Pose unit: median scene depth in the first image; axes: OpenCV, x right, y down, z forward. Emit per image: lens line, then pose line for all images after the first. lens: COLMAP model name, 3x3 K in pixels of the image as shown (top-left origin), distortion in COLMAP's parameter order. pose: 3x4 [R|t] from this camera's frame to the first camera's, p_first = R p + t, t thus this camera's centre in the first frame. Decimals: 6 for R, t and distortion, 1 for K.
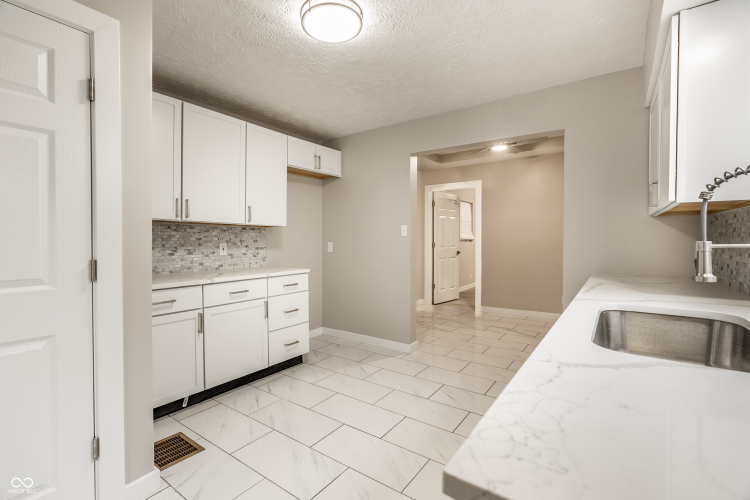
lens RADIAL K [[337.7, 0, 377.0], [0, 337.7, 243.7], [0, 0, 1]] dist [0.000491, 0.000225]
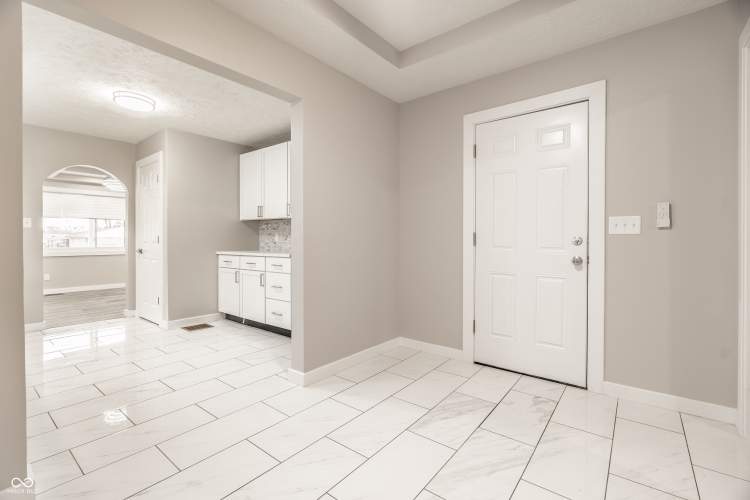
lens RADIAL K [[337.7, 0, 377.0], [0, 337.7, 243.7], [0, 0, 1]] dist [0.000491, 0.000225]
pose [[-0.055968, 0.008073, -0.998400, 0.978516], [-0.010416, 0.999908, 0.008669, 0.031922], [0.998378, 0.010884, -0.055879, 1.503110]]
